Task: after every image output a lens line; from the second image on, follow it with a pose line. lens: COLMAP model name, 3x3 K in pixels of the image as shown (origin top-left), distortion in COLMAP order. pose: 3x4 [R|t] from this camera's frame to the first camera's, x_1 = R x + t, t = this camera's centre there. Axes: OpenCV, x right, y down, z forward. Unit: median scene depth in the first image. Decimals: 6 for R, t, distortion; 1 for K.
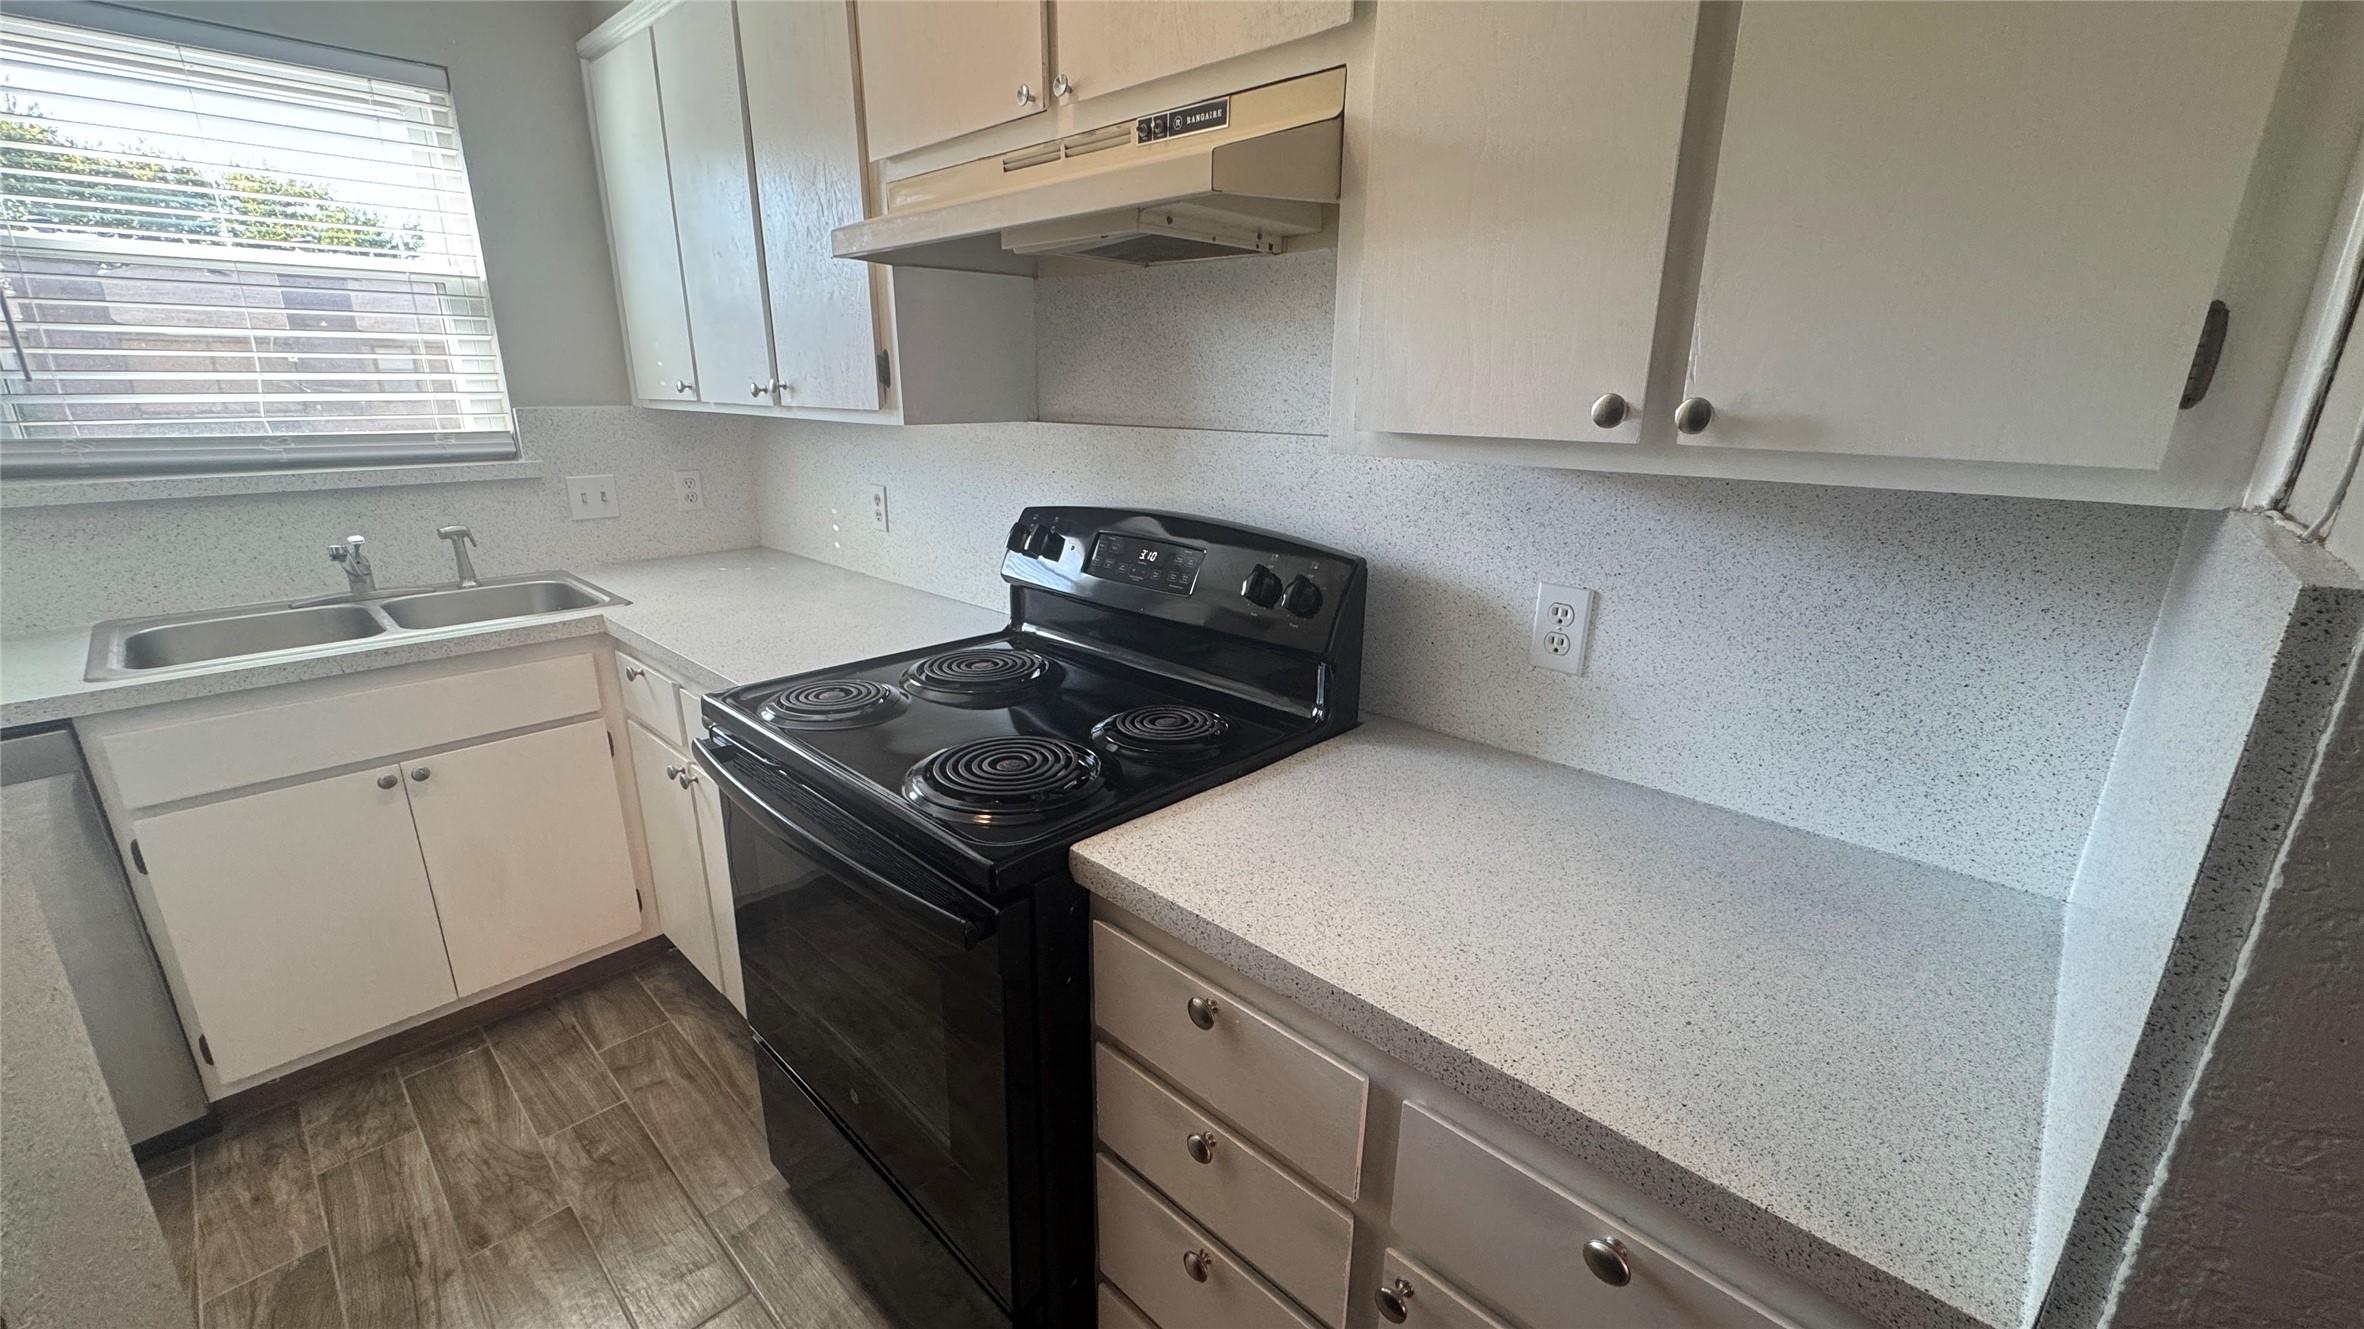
lens RADIAL K [[941.7, 0, 1180.6], [0, 941.7, 664.7], [0, 0, 1]] dist [-0.000188, 0.000448]
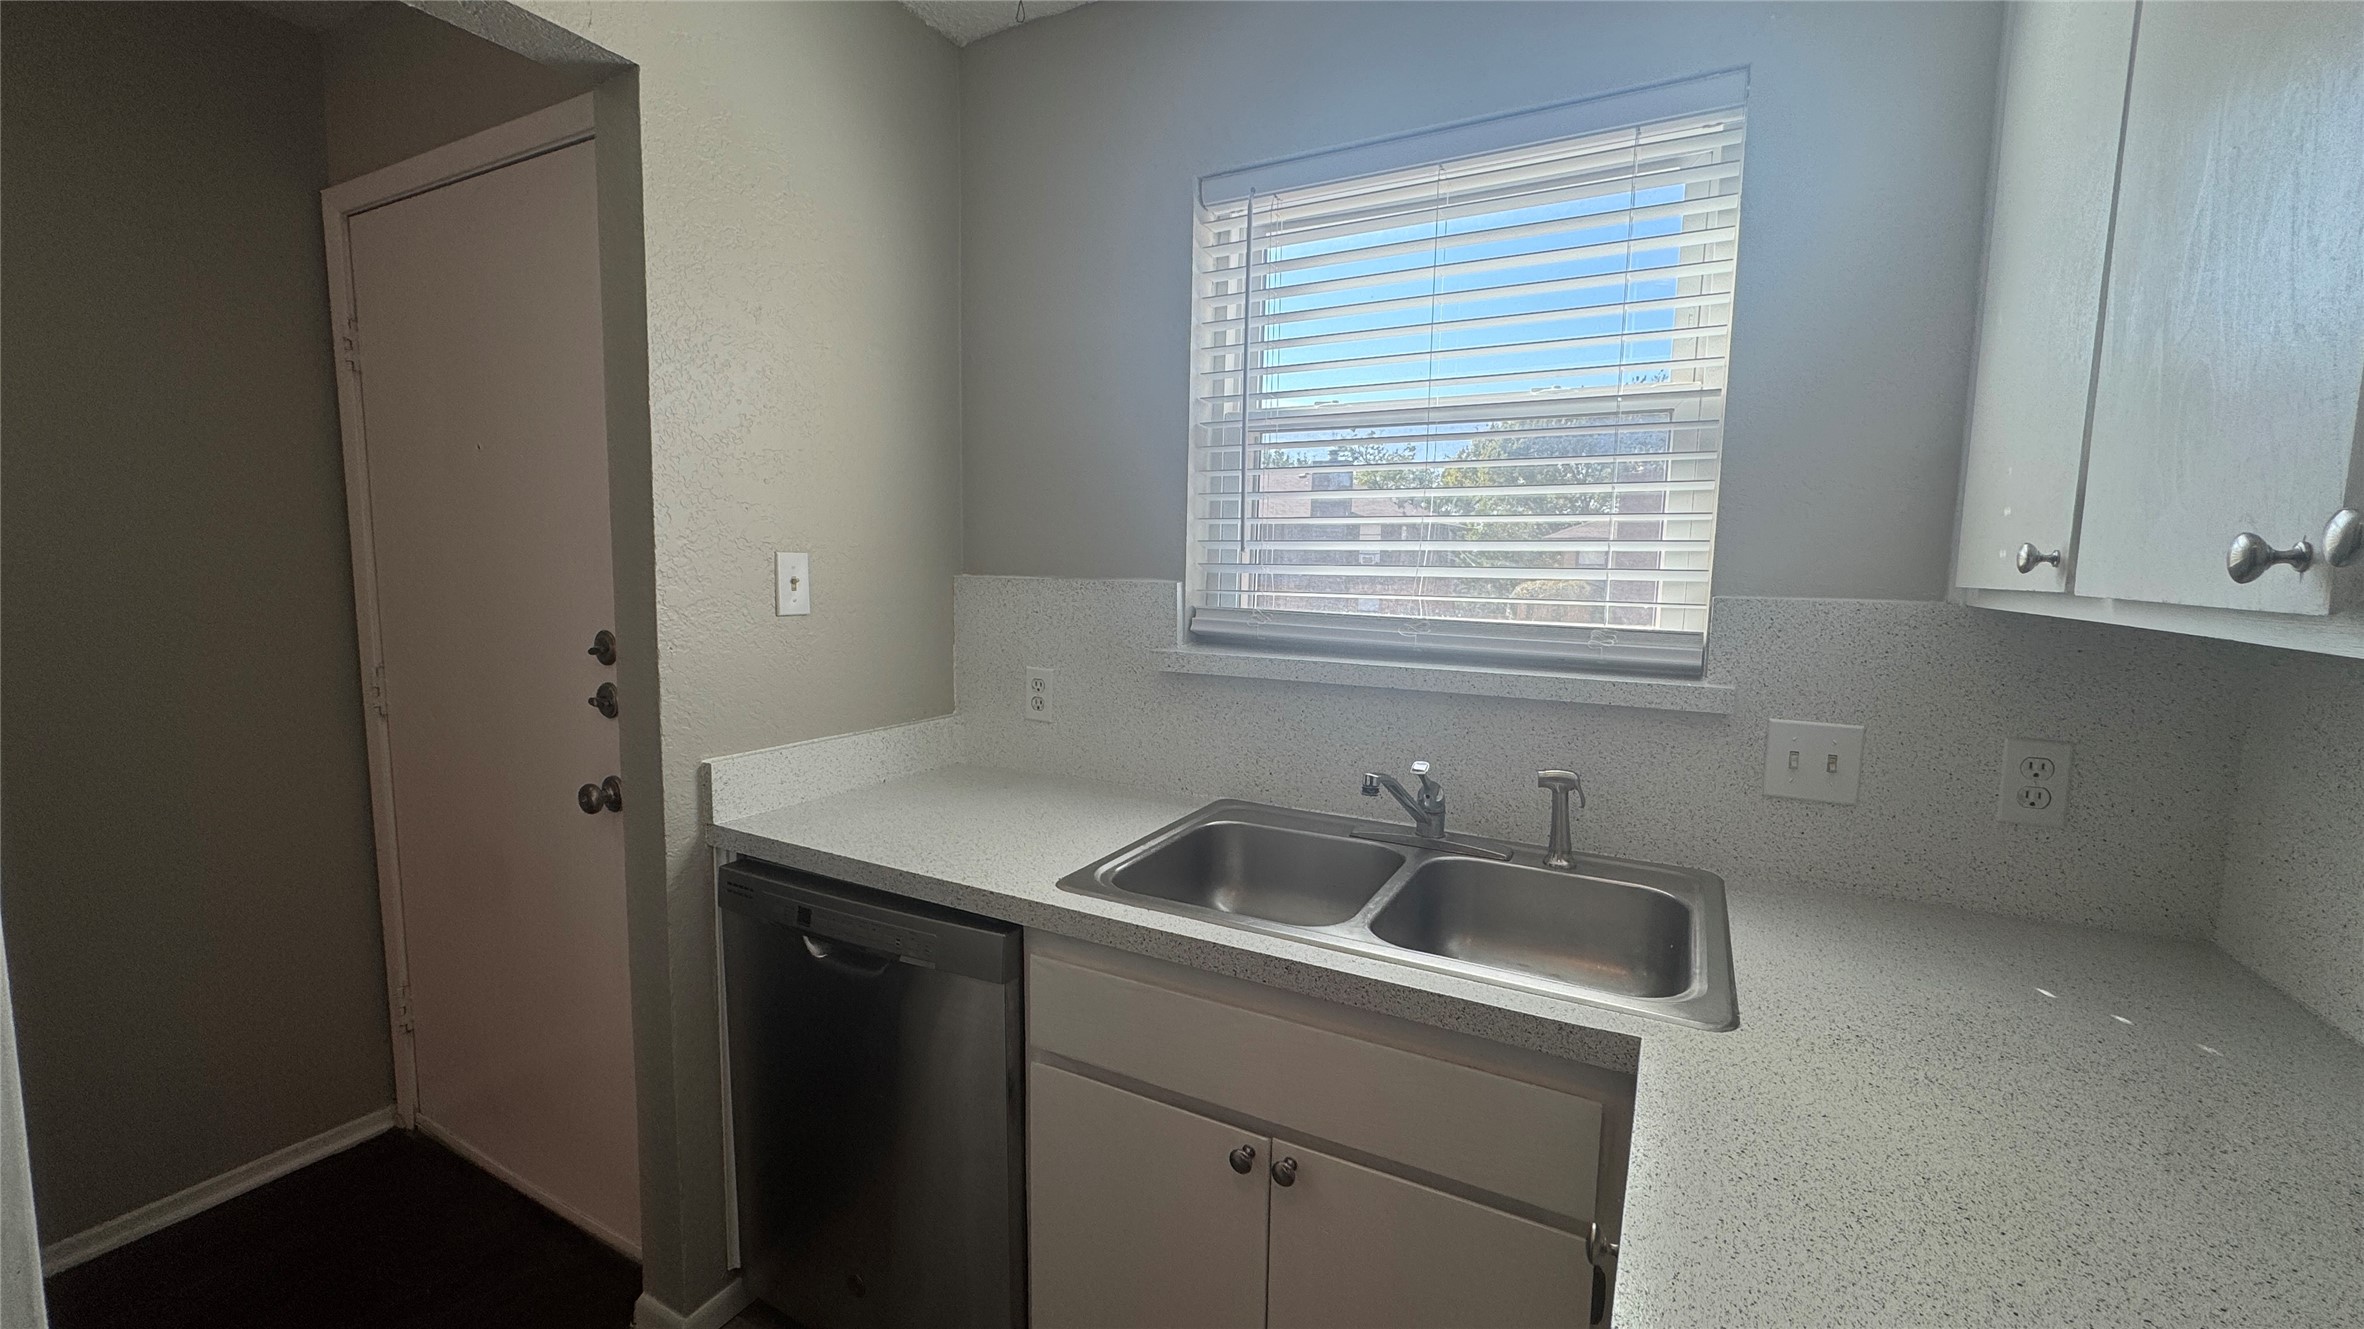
lens RADIAL K [[943.8, 0, 1178.4], [0, 943.8, 665.7], [0, 0, 1]] dist [-0.000892, 0.000062]
pose [[0.259978, 0.104337, -0.959961, -0.270509], [-0.290828, 0.956444, 0.025192, -0.180356], [0.920777, 0.272635, 0.278999, 0.654387]]
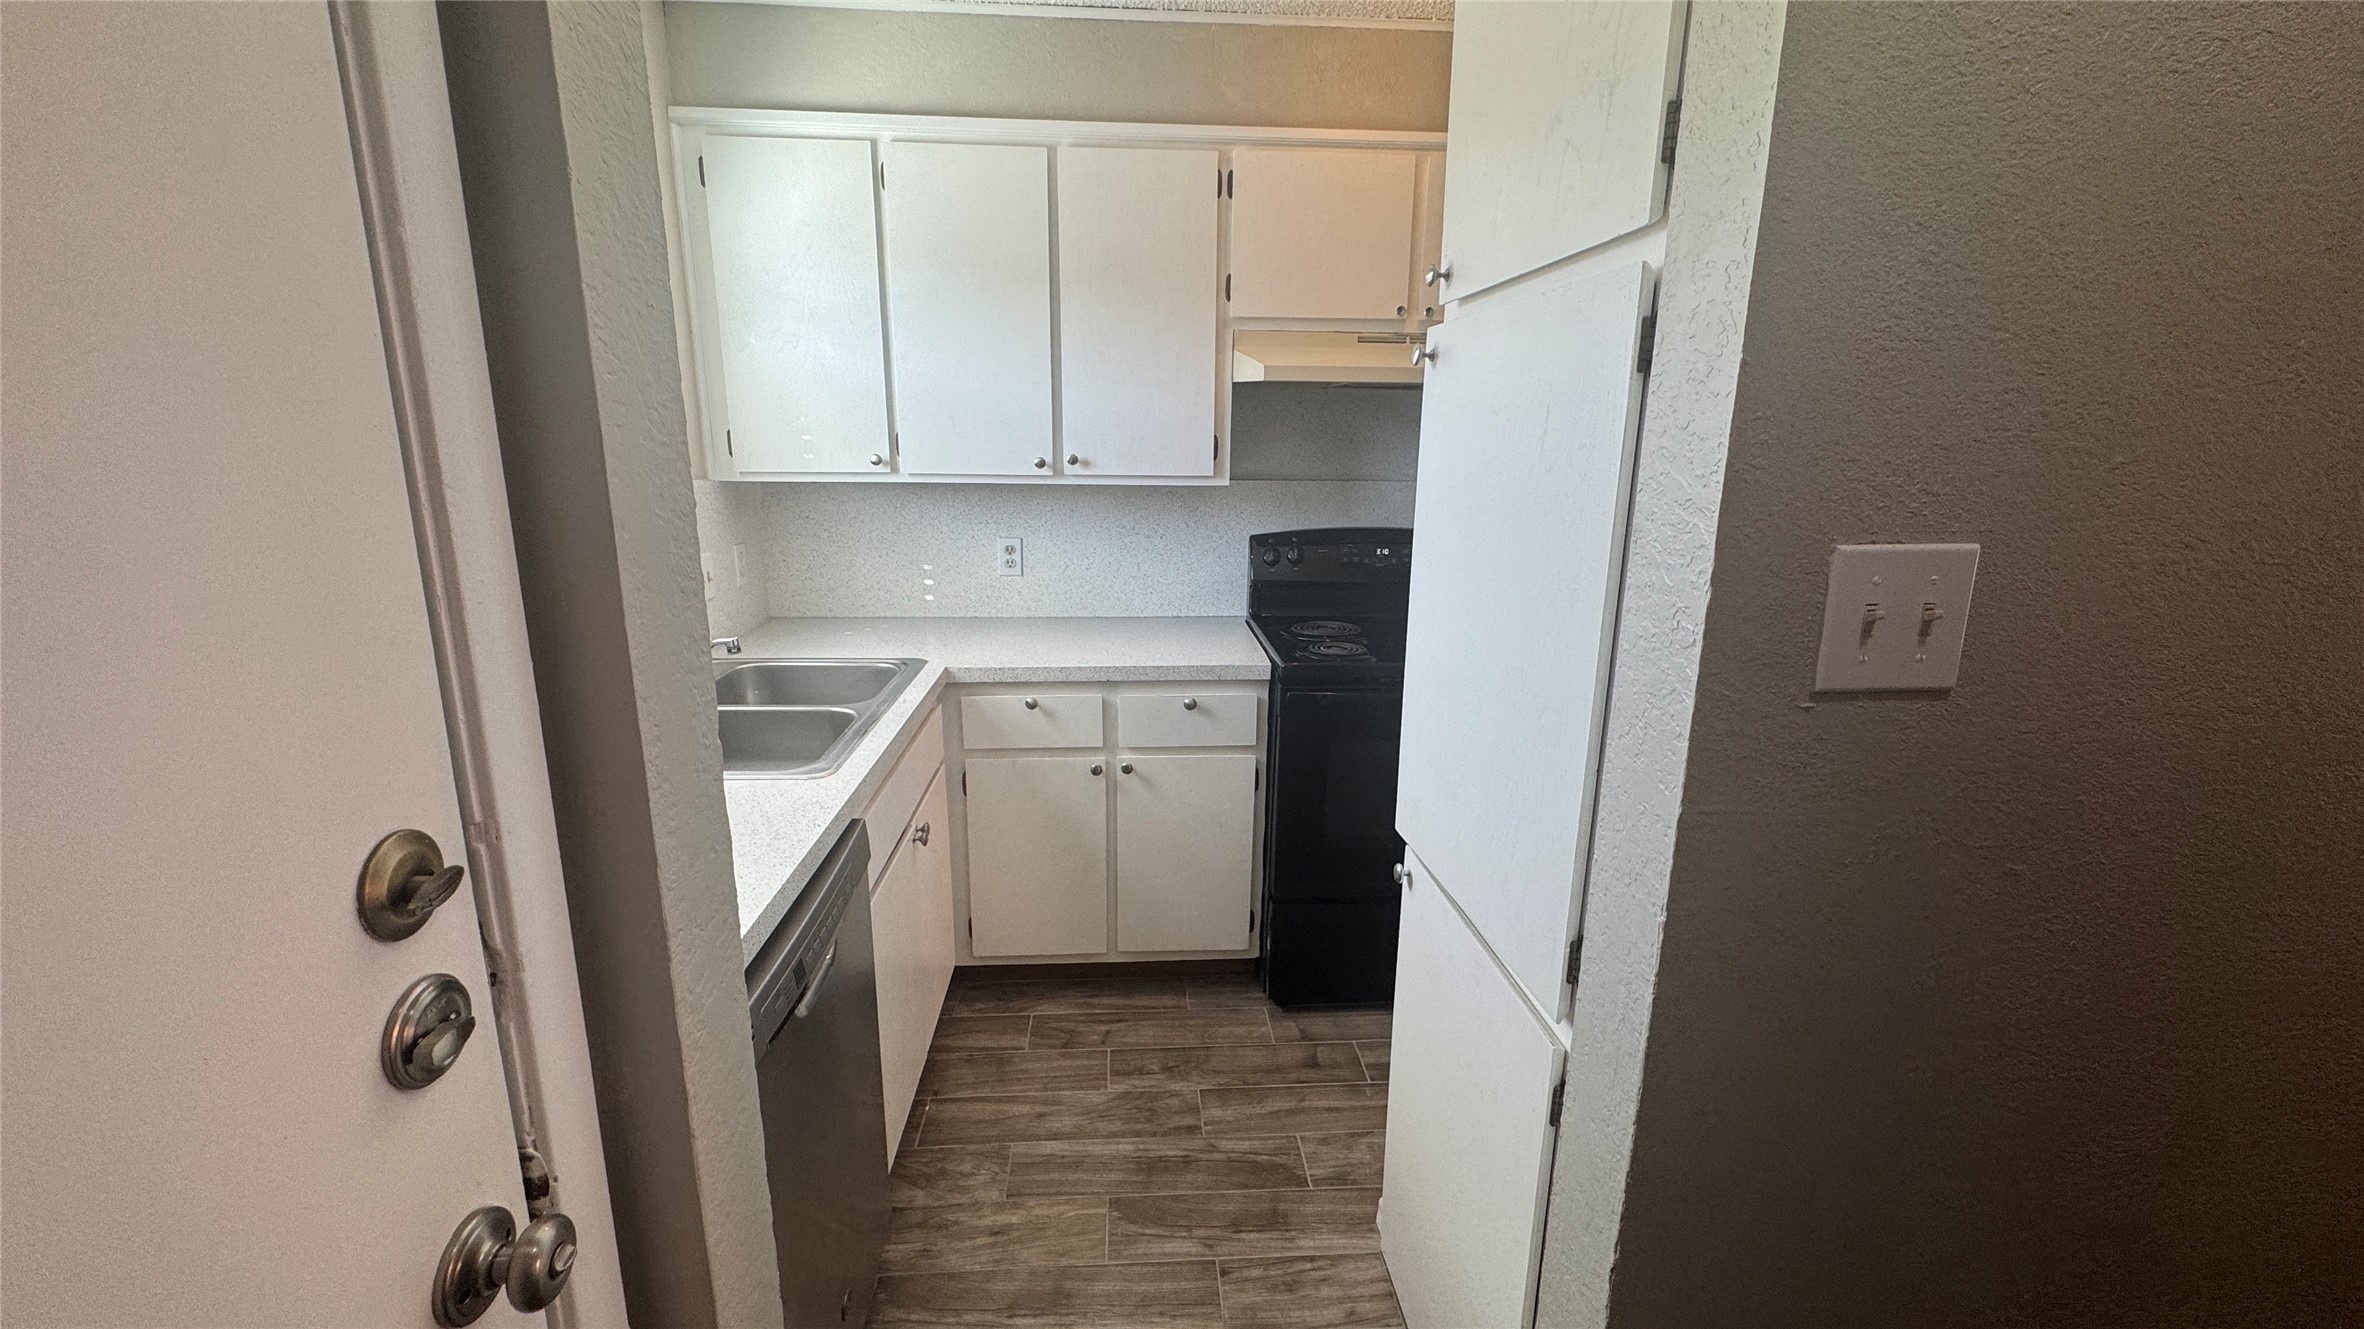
lens RADIAL K [[941.7, 0, 1180.6], [0, 941.7, 664.7], [0, 0, 1]] dist [-0.000188, 0.000448]
pose [[0.675425, -0.167950, 0.718048, -1.038196], [0.204372, 0.978210, 0.036560, -0.032108], [-0.708543, 0.122056, 0.695032, 0.036452]]
